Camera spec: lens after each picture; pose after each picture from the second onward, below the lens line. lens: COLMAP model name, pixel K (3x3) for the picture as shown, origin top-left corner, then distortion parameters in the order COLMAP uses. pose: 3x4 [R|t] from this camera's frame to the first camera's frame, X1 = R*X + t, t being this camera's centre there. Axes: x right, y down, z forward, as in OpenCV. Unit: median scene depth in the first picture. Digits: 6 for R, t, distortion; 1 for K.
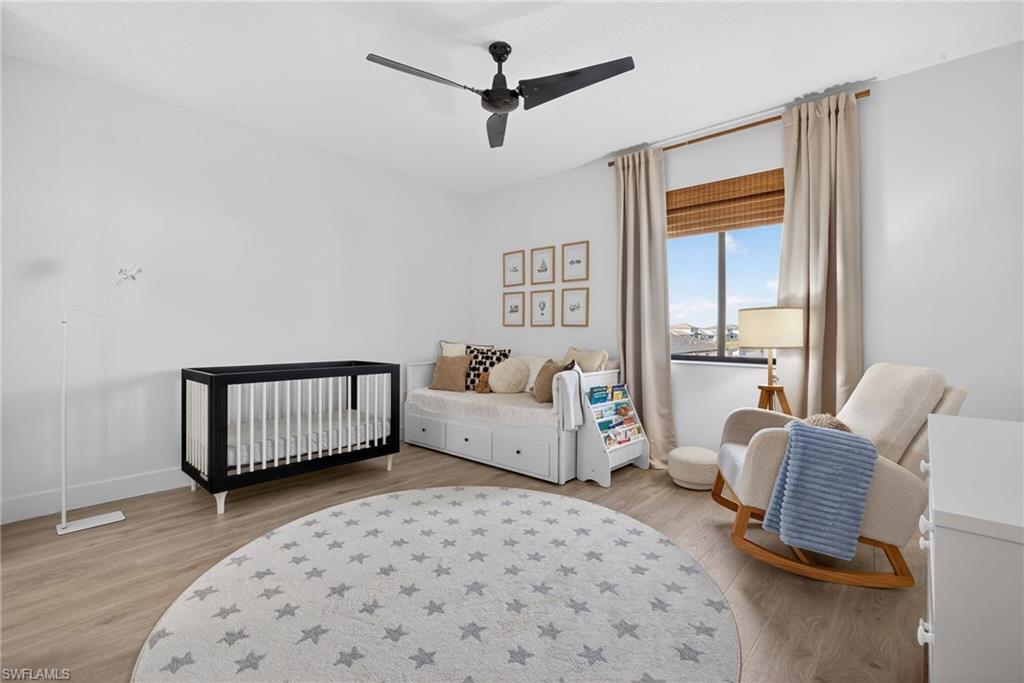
lens RADIAL K [[454.1, 0, 488.8], [0, 454.1, 337.8], [0, 0, 1]] dist [0.000238, 0.000140]
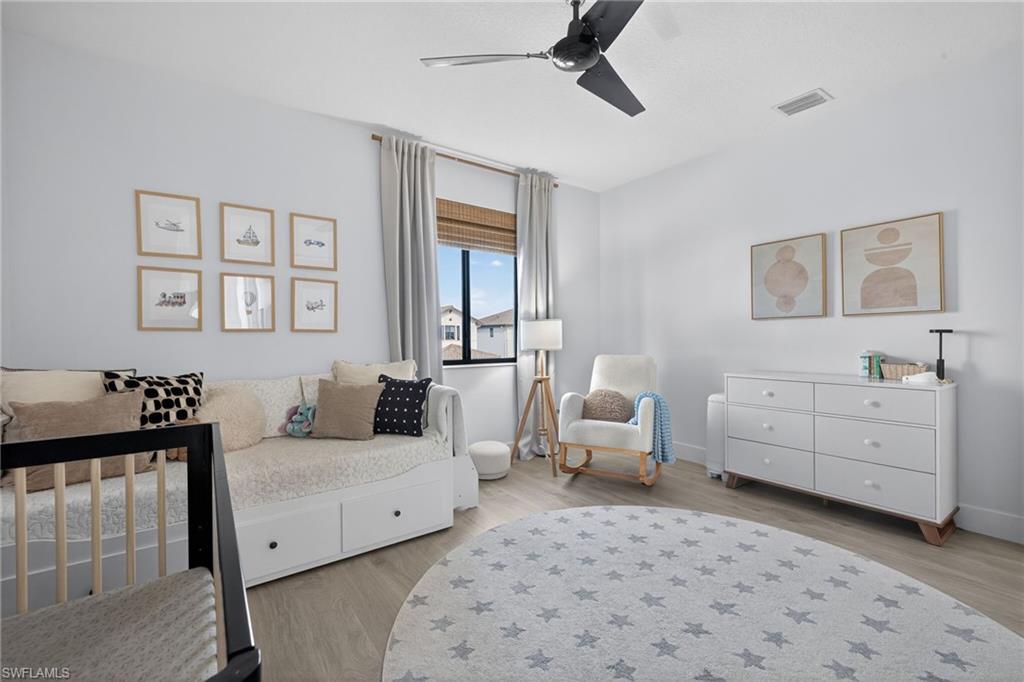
lens RADIAL K [[435.4, 0, 529.5], [0, 435.4, 339.2], [0, 0, 1]] dist [0.015114, -0.000011]
pose [[0.171036, -0.011656, 0.985196, -0.521318], [0.018254, 0.999796, 0.008659, -0.015214], [-0.985096, 0.016503, 0.171214, 0.640532]]
